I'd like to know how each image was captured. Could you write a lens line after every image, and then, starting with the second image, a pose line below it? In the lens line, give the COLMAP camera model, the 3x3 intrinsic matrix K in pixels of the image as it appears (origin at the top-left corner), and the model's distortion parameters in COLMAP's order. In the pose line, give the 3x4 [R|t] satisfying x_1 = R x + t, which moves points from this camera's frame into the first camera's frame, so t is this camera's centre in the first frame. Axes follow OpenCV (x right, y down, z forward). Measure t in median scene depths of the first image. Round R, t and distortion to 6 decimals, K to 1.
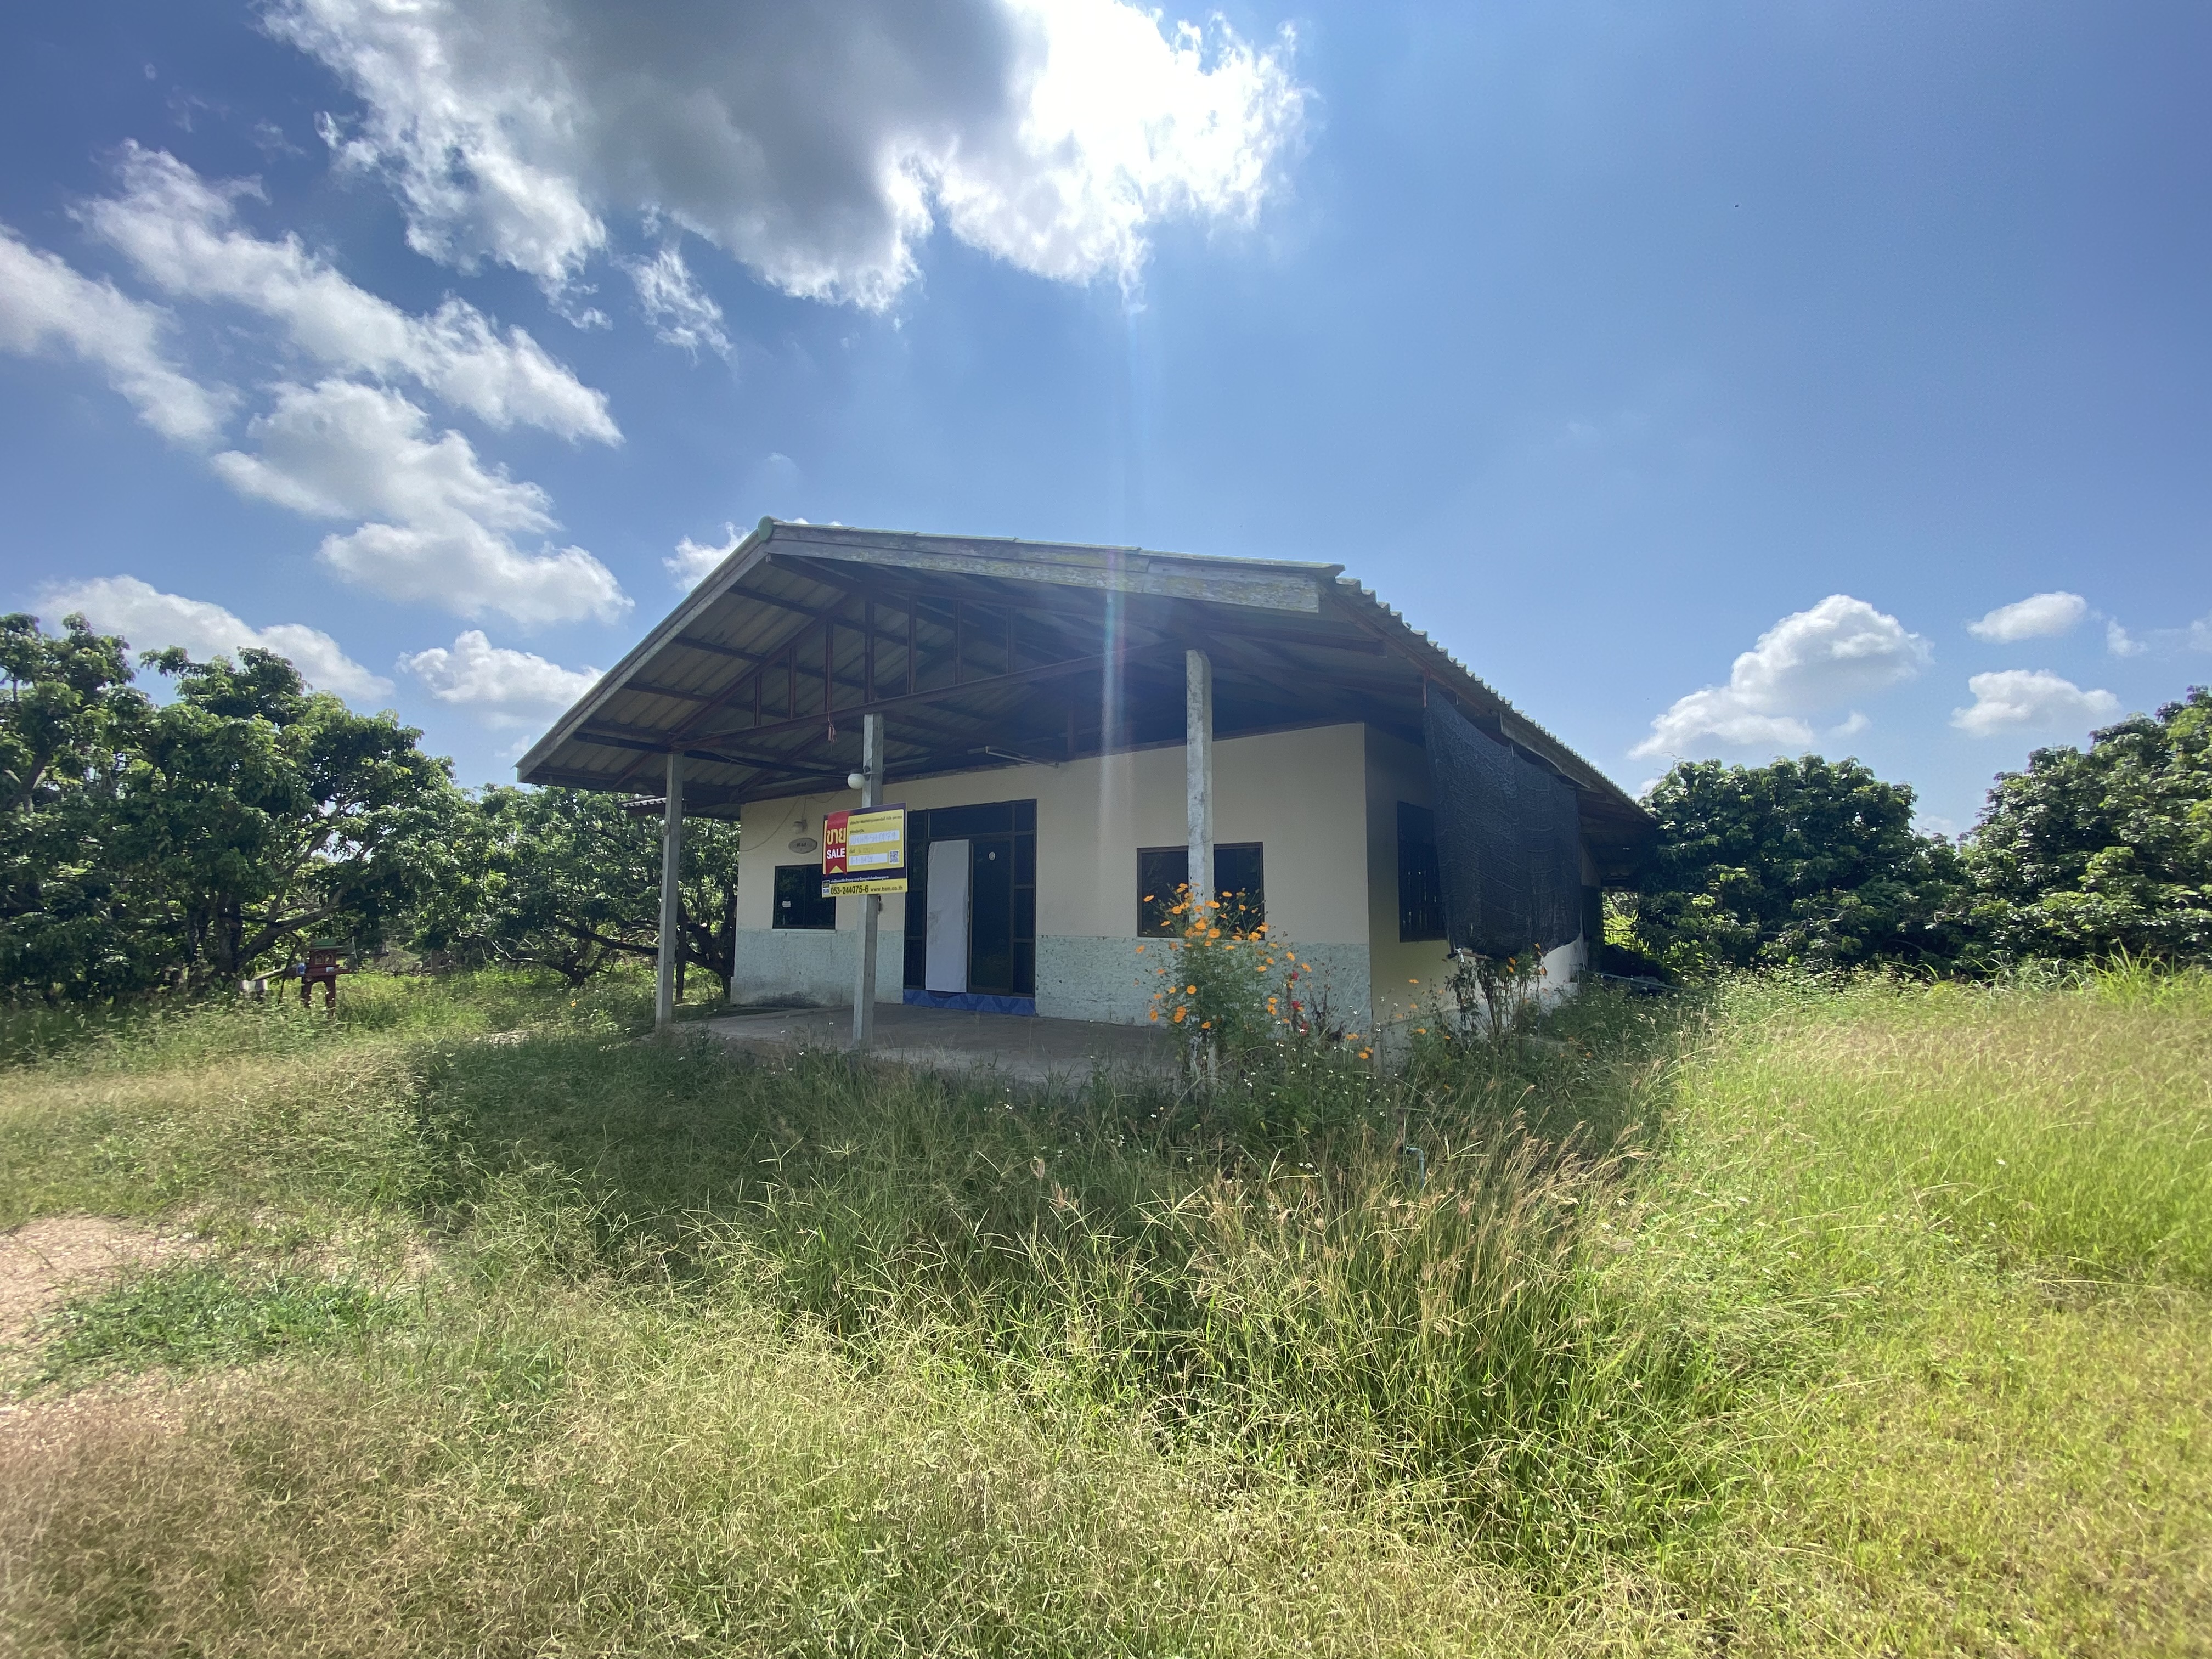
lens RADIAL K [[888.9, 0, 1121.7], [0, 888.9, 828.5], [0, 0, 1]] dist [-0.003593, -0.004474]
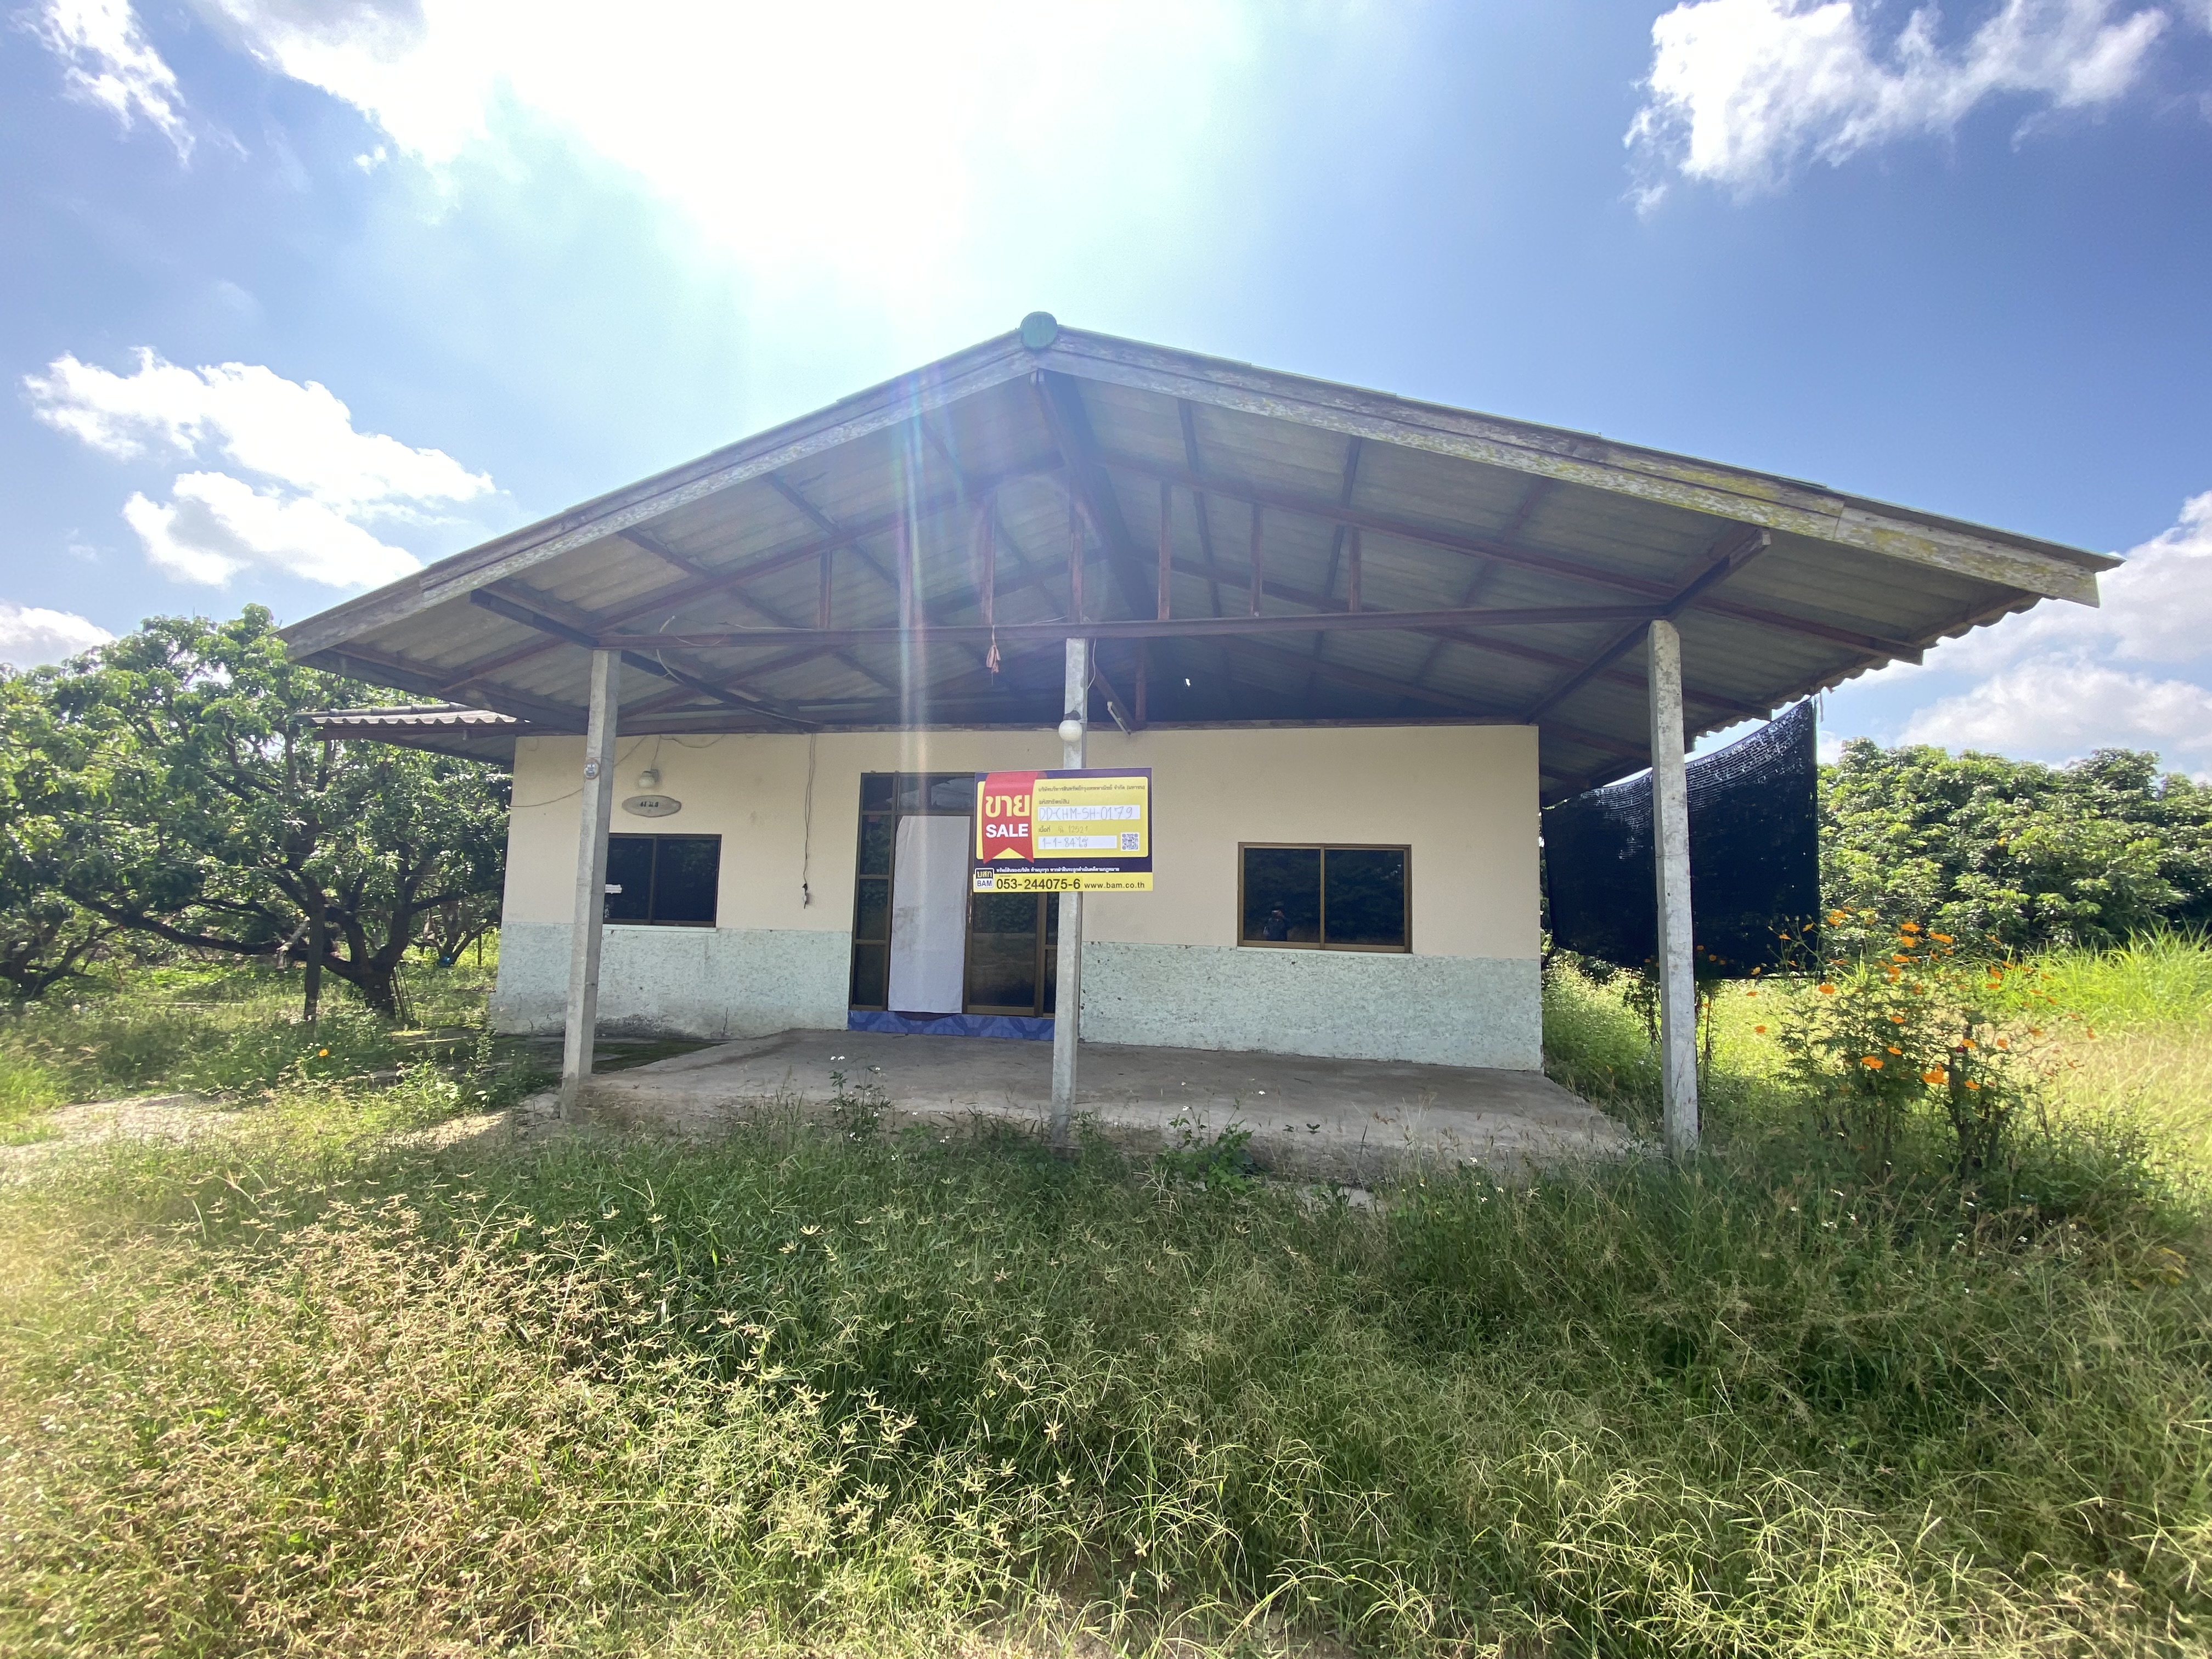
lens RADIAL K [[888.9, 0, 1103.4], [0, 888.9, 822.1], [0, 0, 1]] dist [-0.003593, -0.004474]
pose [[0.905929, 0.064755, 0.418448, -0.380657], [-0.067347, 0.997693, -0.008589, 0.015622], [-0.418039, -0.020400, 0.908200, 0.237687]]
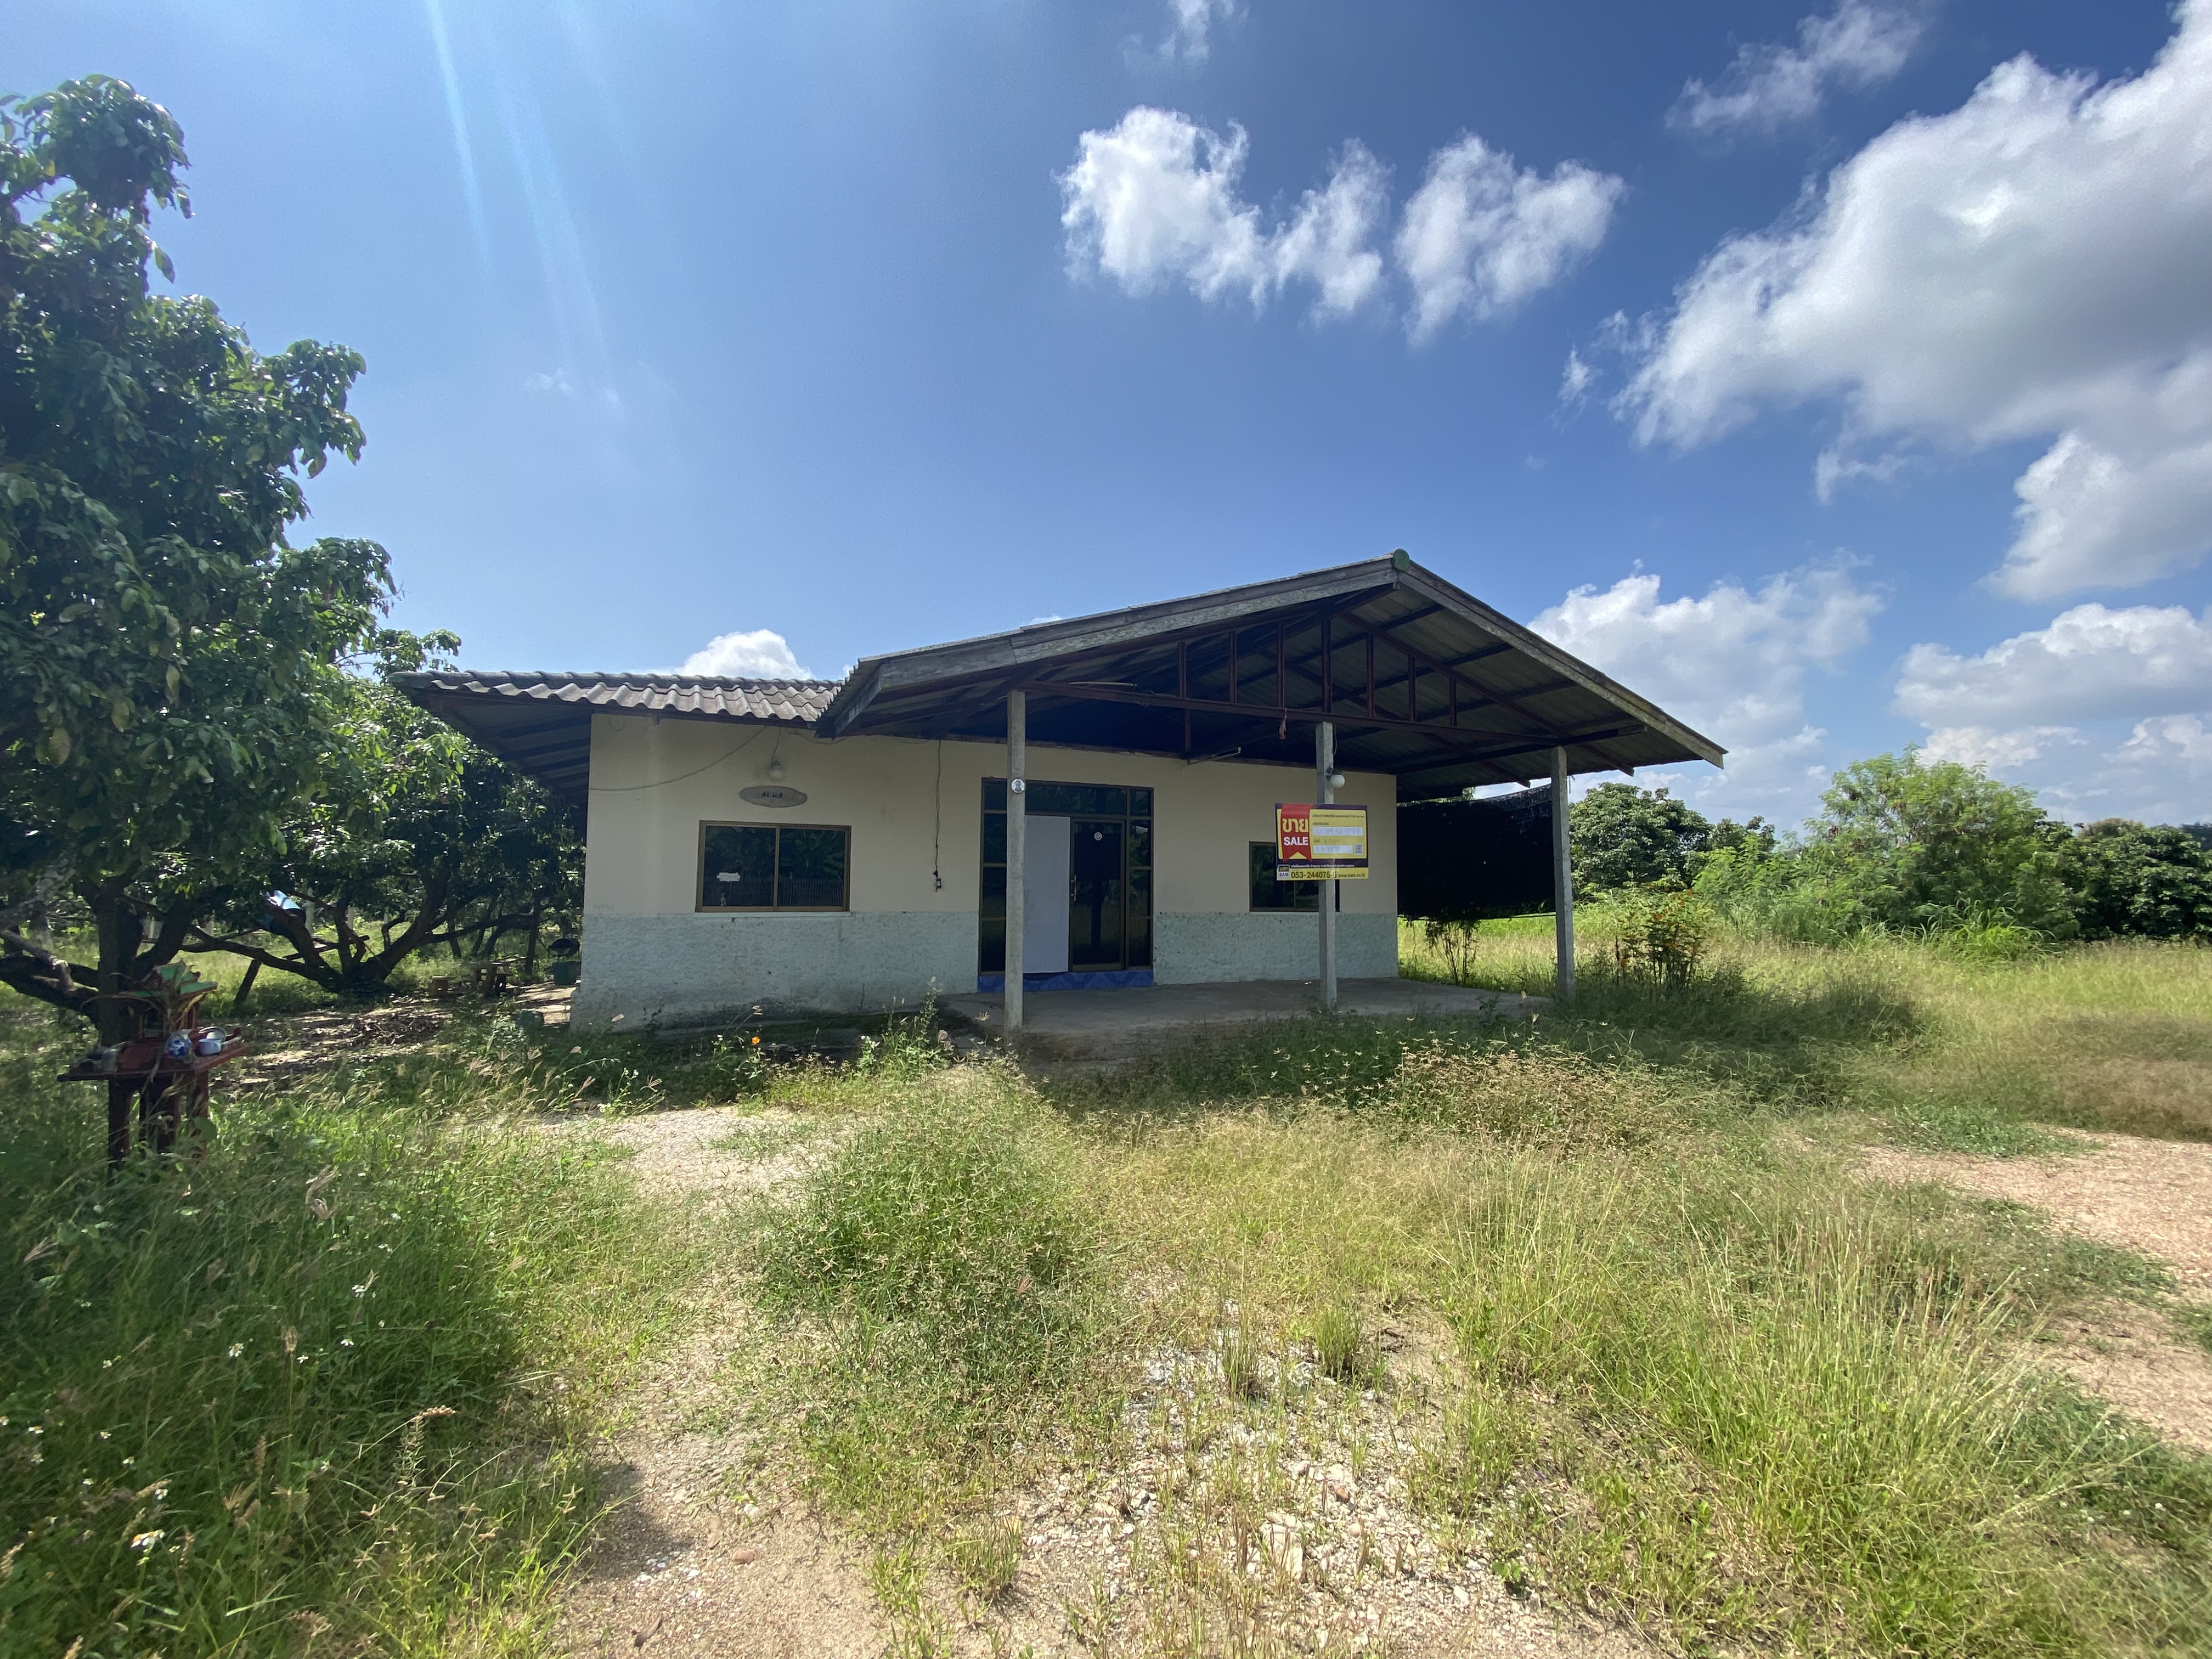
lens RADIAL K [[888.9, 0, 1100.9], [0, 888.9, 833.6], [0, 0, 1]] dist [-0.003593, -0.004474]
pose [[0.512738, 0.057559, 0.856614, -0.972093], [-0.091309, 0.995747, -0.012254, 0.038084], [-0.853676, -0.071933, 0.515813, 0.447252]]
